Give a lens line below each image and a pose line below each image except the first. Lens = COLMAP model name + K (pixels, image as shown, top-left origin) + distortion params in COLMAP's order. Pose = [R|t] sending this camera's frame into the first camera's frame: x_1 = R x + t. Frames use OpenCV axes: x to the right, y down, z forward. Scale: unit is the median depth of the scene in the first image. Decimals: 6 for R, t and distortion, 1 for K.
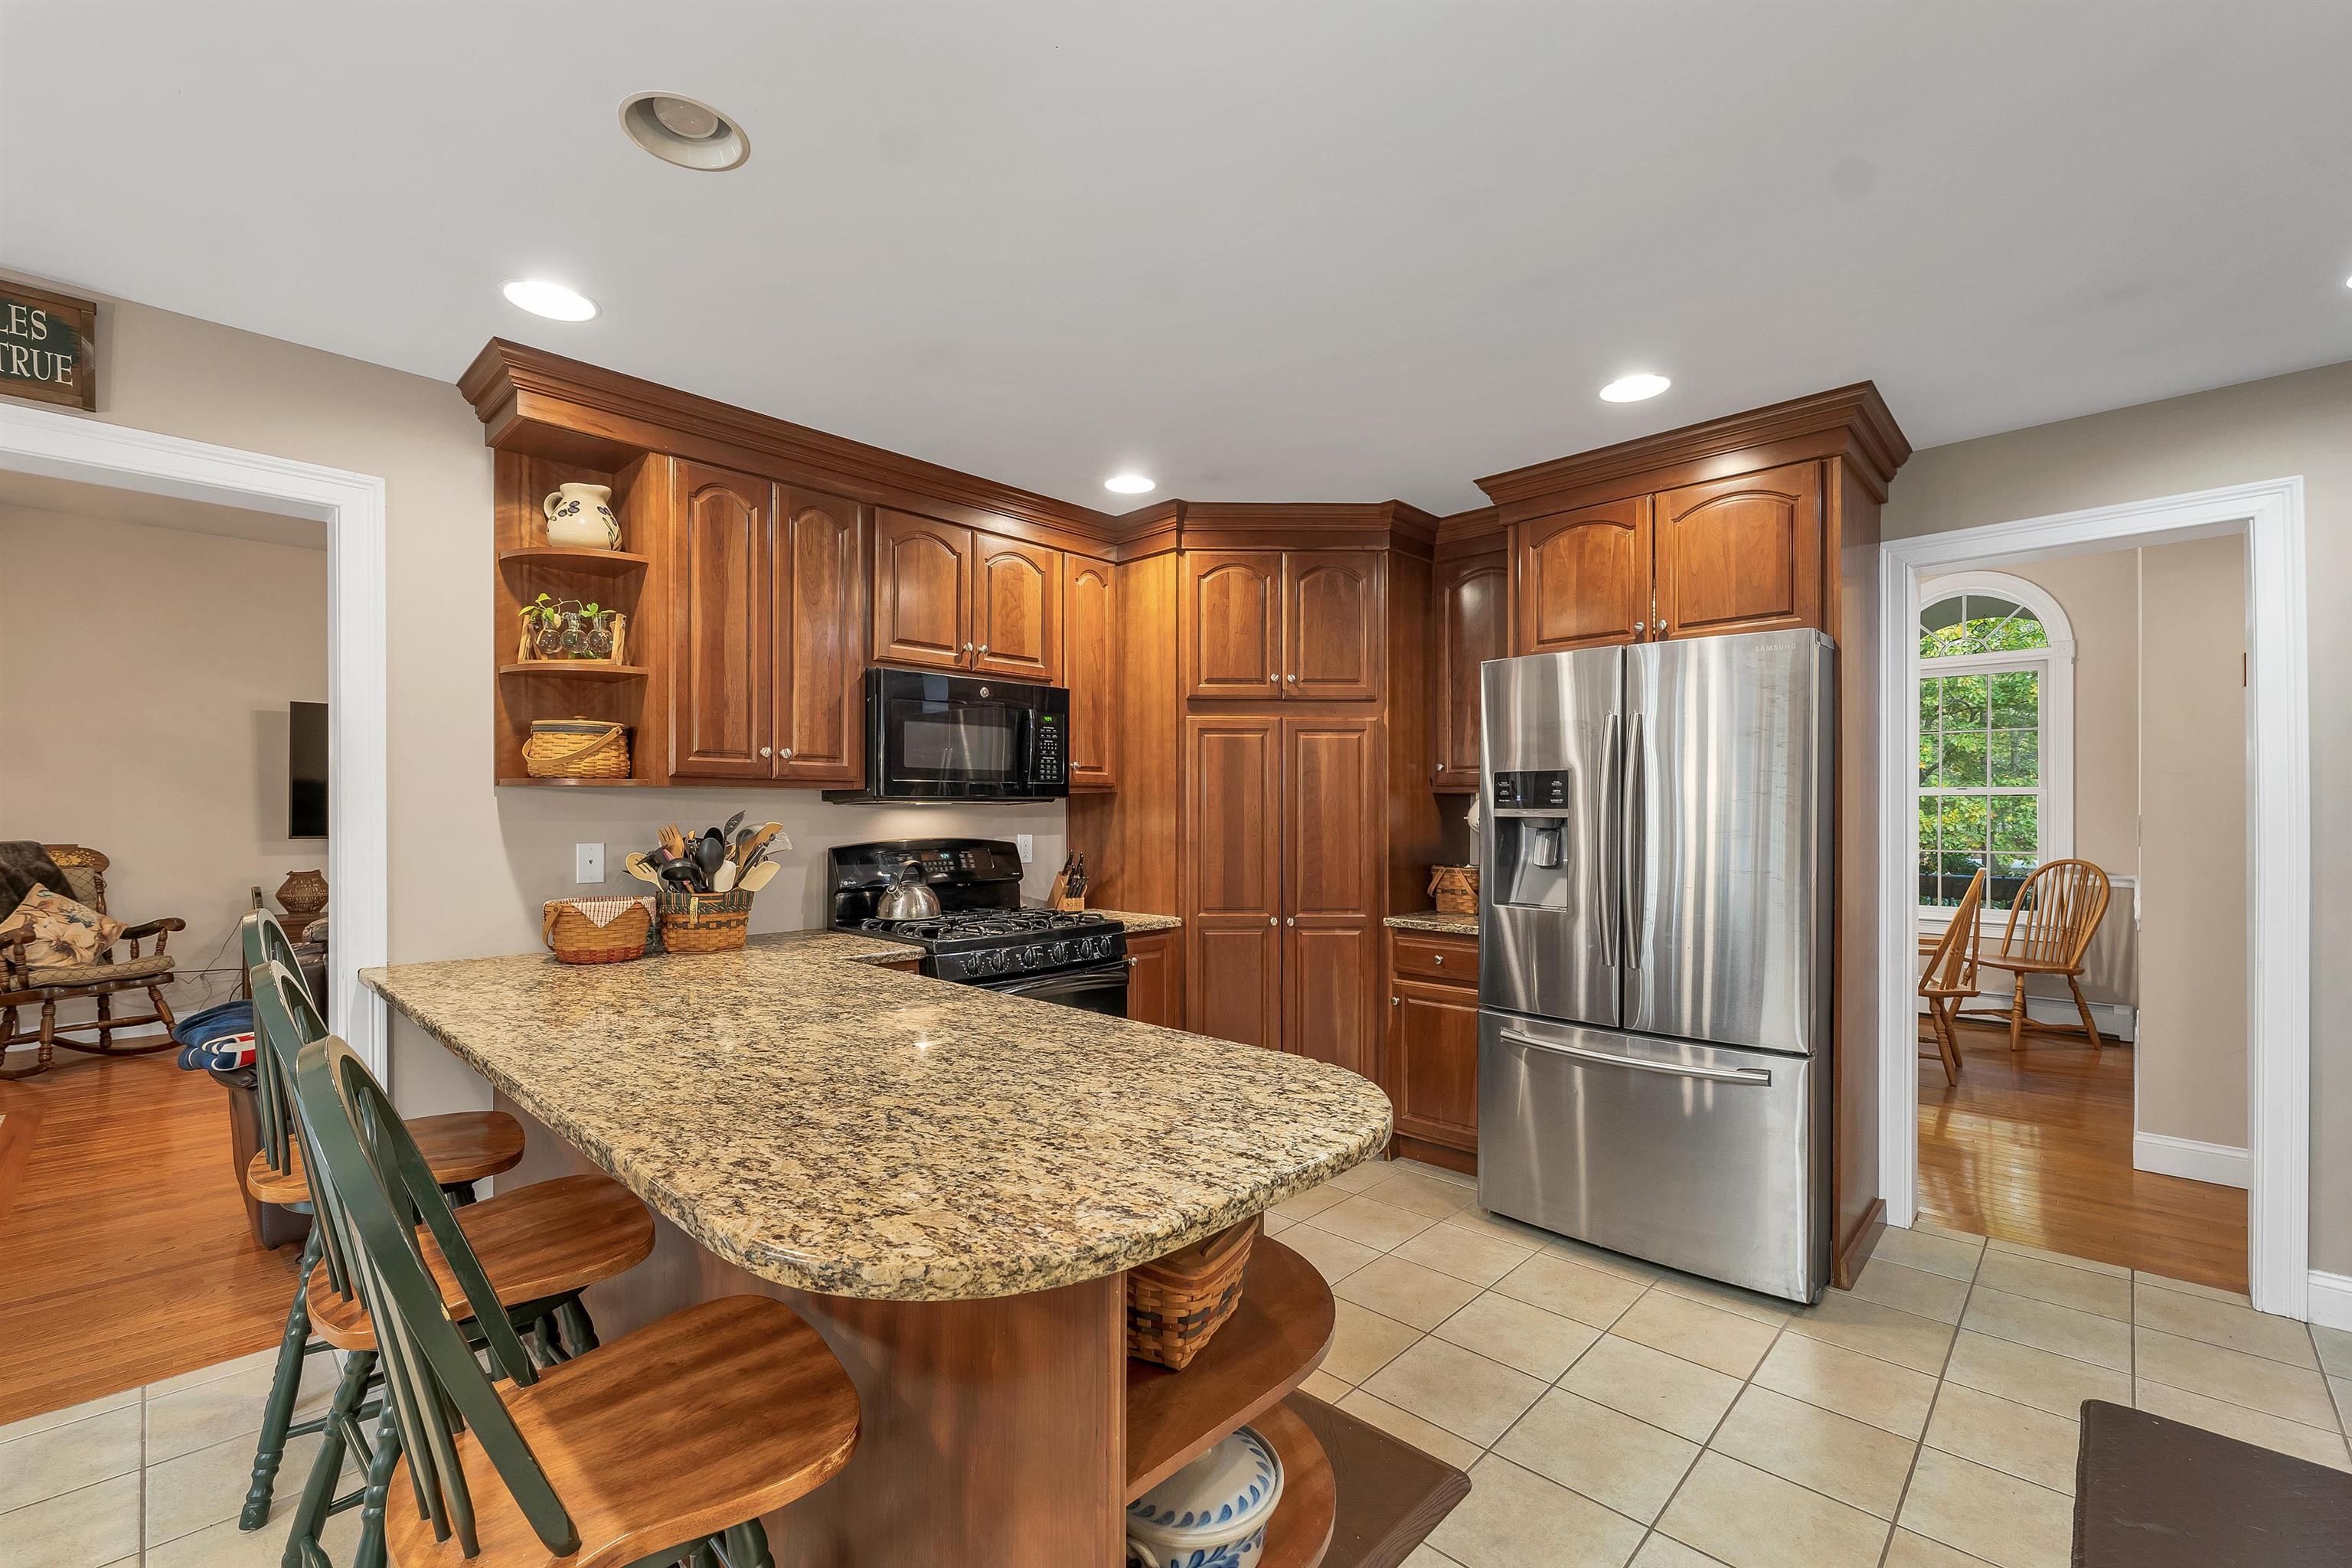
lens RADIAL K [[982.2, 0, 1179.1], [0, 982.2, 805.7], [0, 0, 1]] dist [-0.000618, -0.000280]
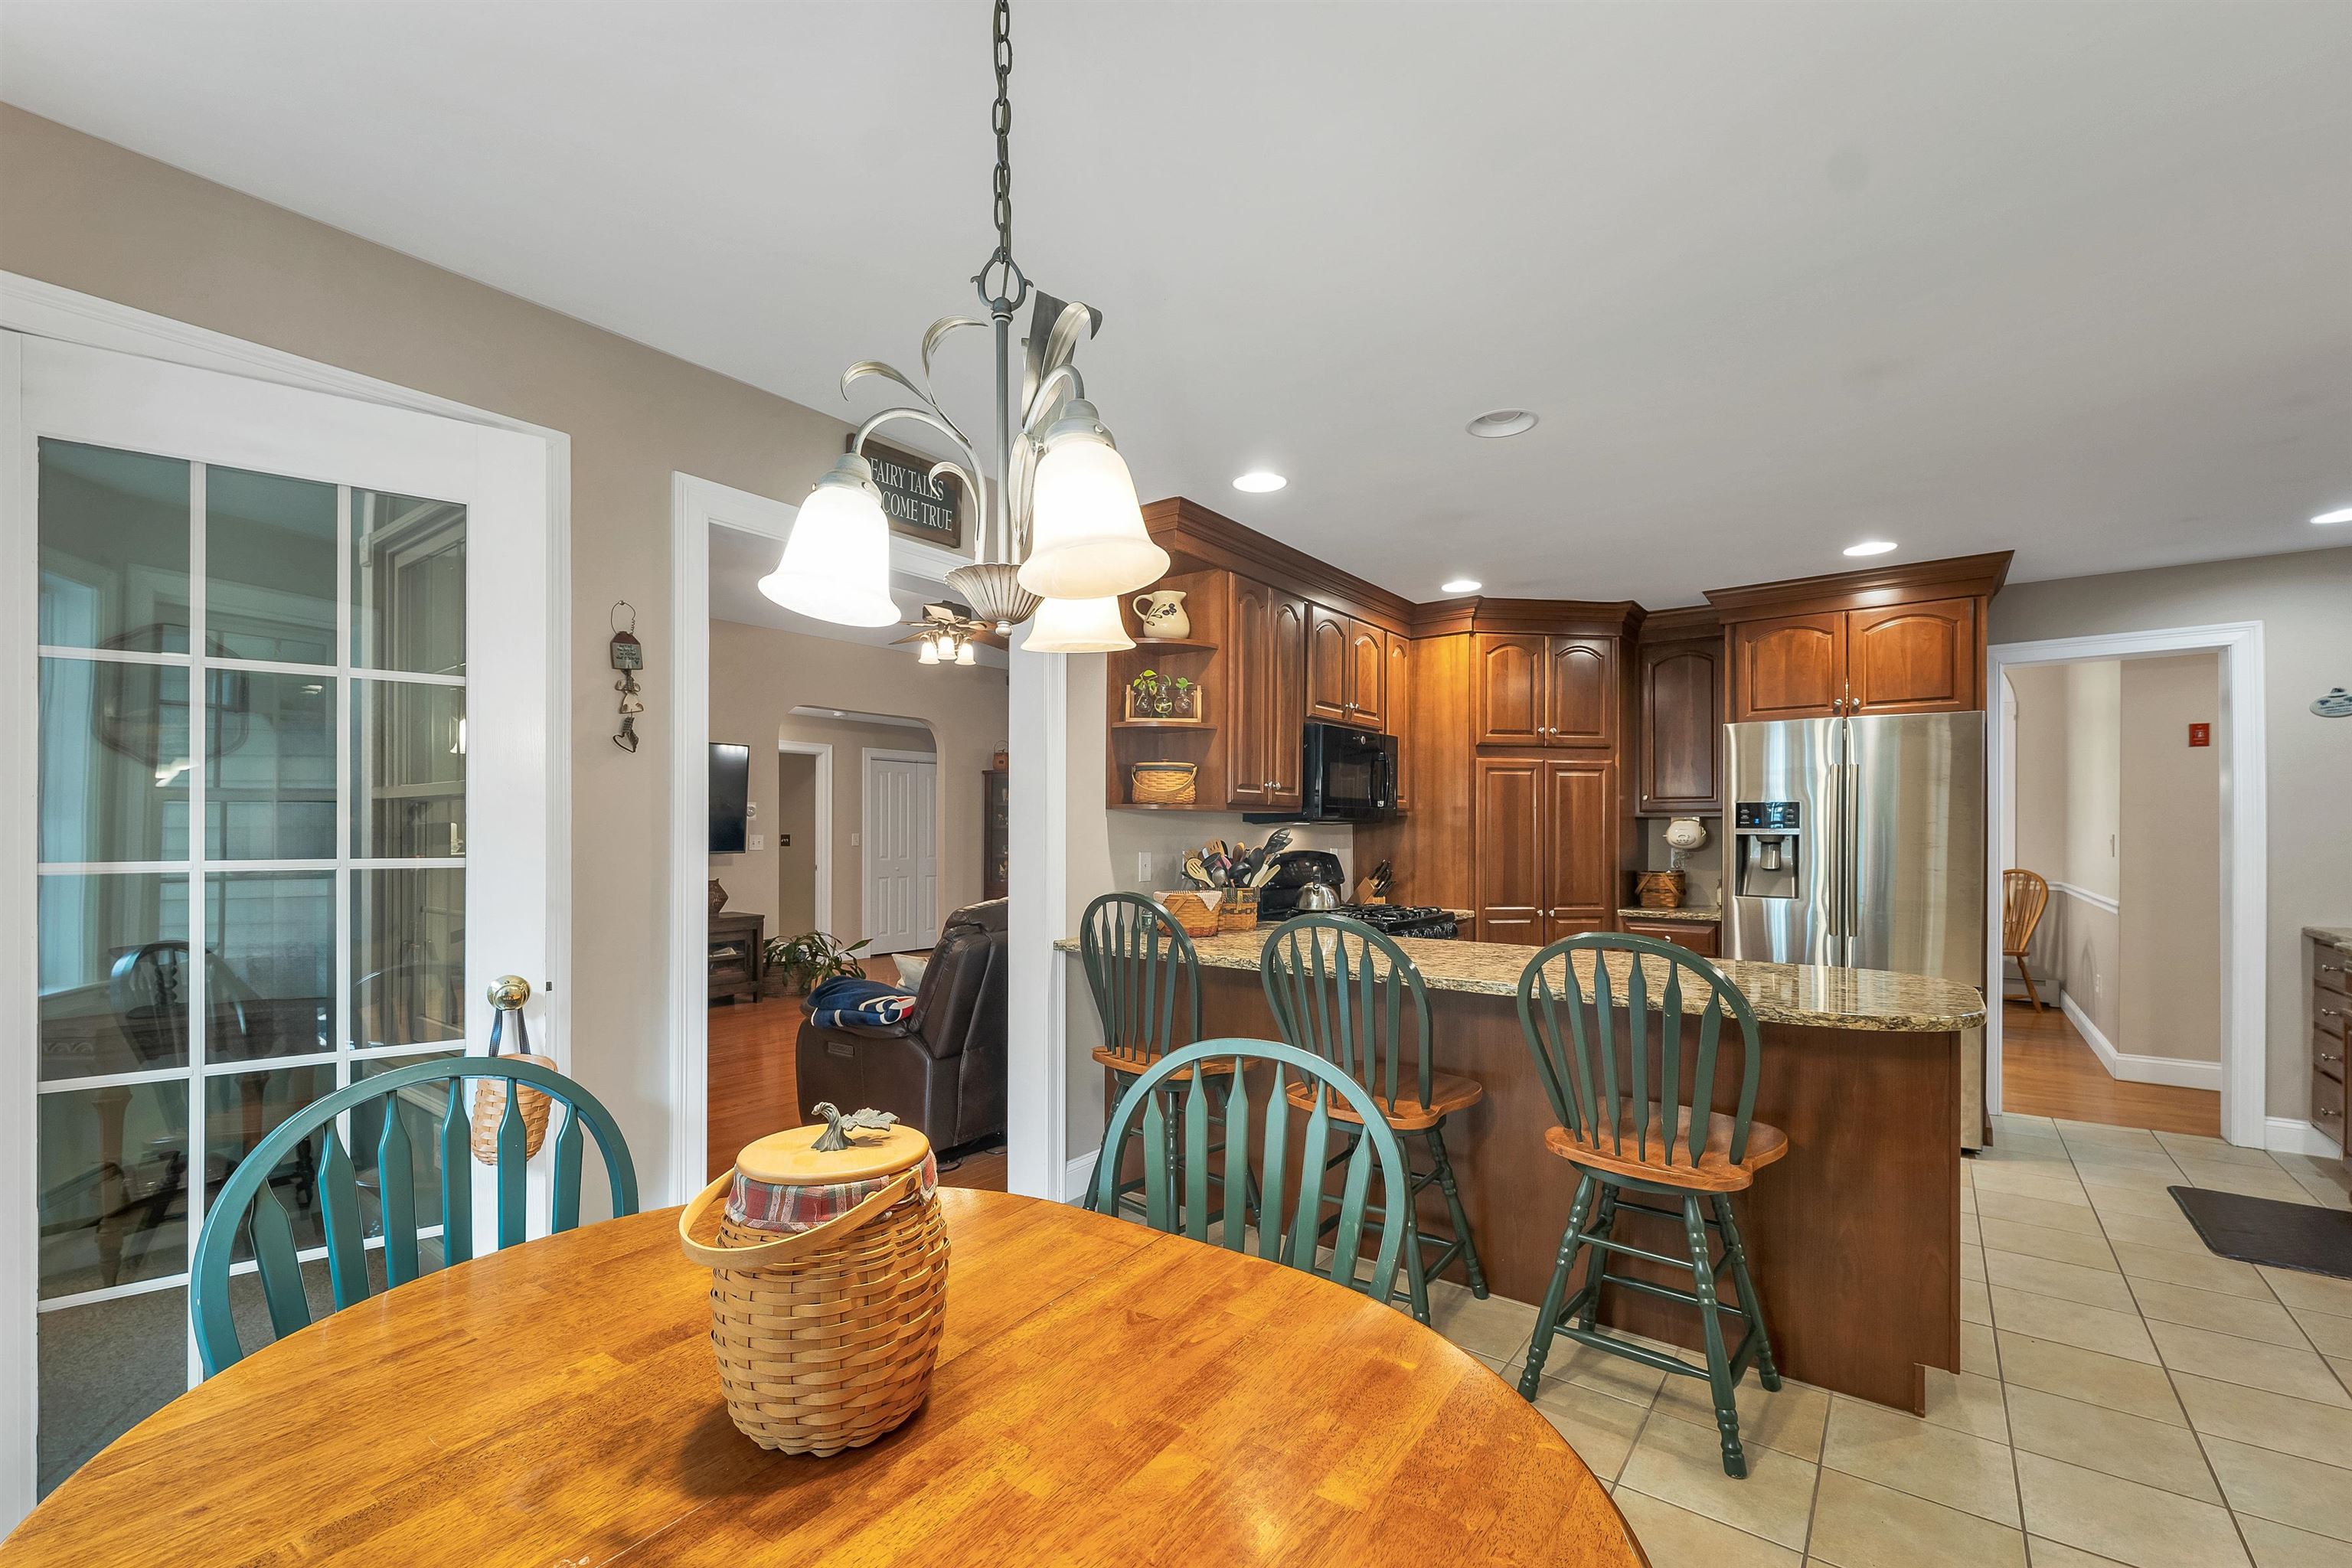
lens RADIAL K [[988.1, 0, 1170.5], [0, 988.1, 827.1], [0, 0, 1]] dist [0.000965, 0.000055]
pose [[0.993380, 0.002393, 0.114847, -0.652762], [-0.002223, 0.999996, -0.001612, 0.005412], [-0.114850, 0.001346, 0.993382, -0.322081]]
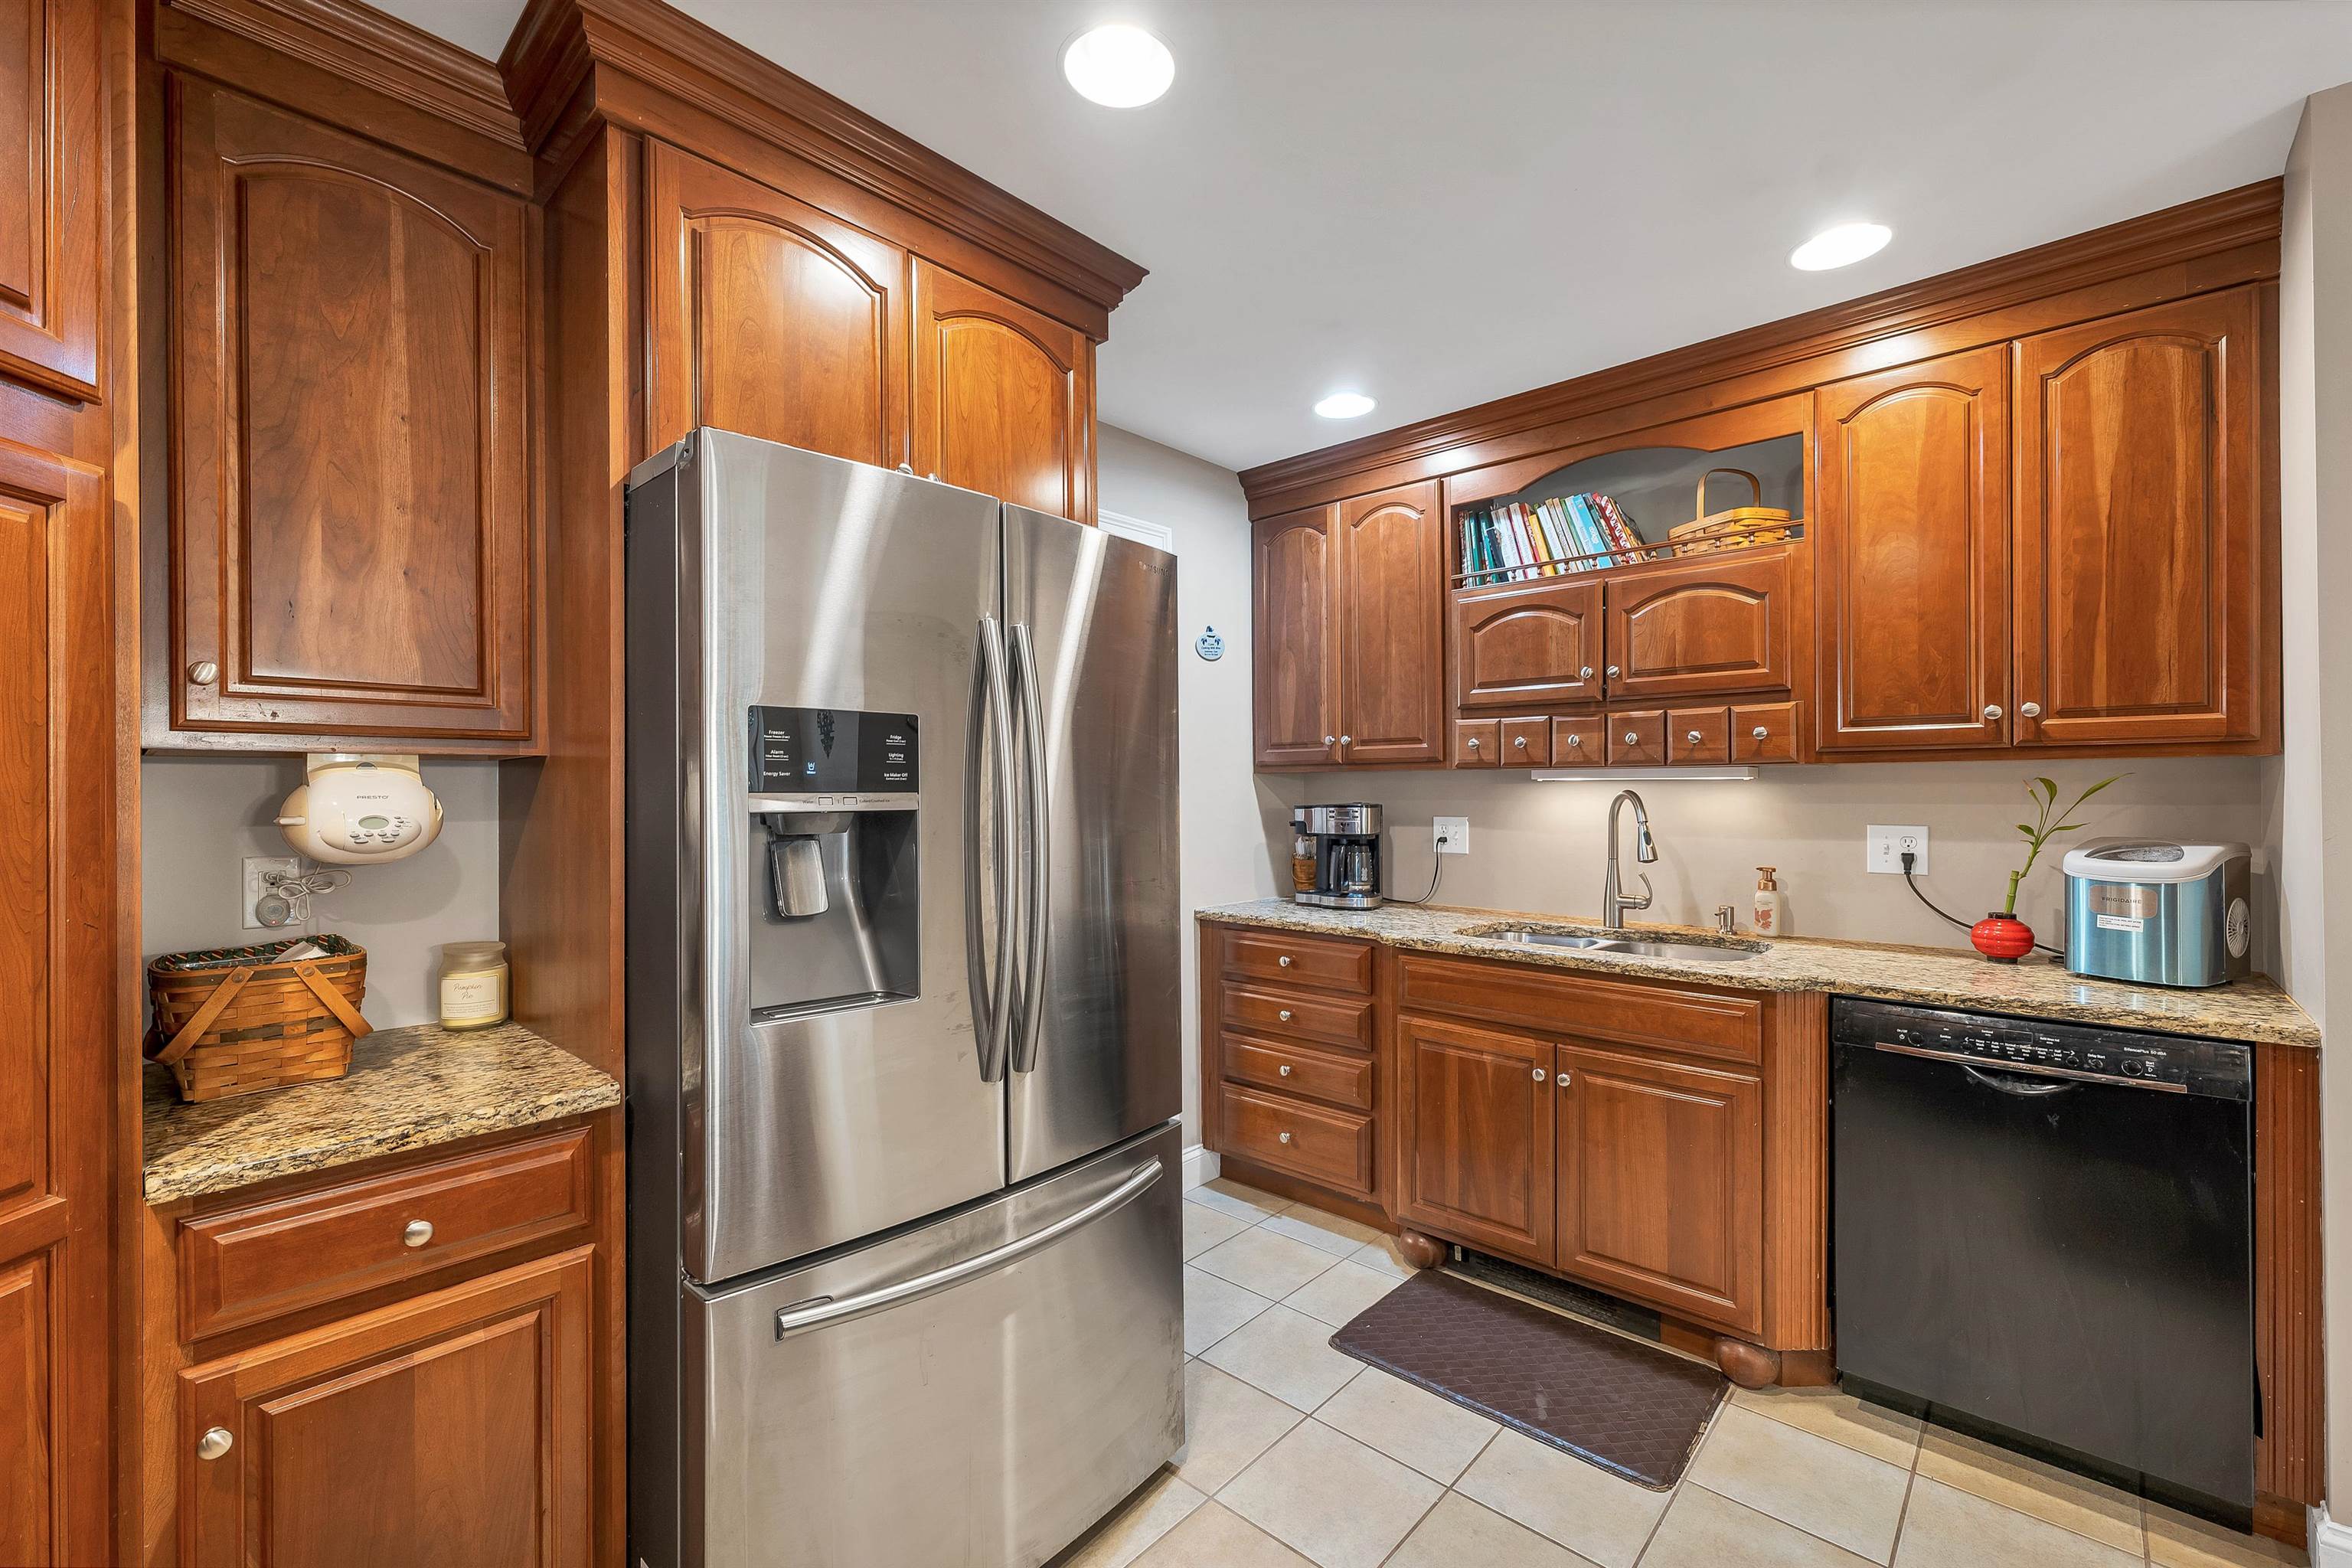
lens RADIAL K [[1002.9, 0, 1176.0], [0, 1002.9, 784.0], [0, 0, 1]] dist [-0.000325, -0.000025]
pose [[-0.037385, 0.004272, 0.999292, -0.112391], [0.002984, 0.999987, -0.004163, 0.001282], [-0.999296, 0.002827, -0.037397, 0.837363]]
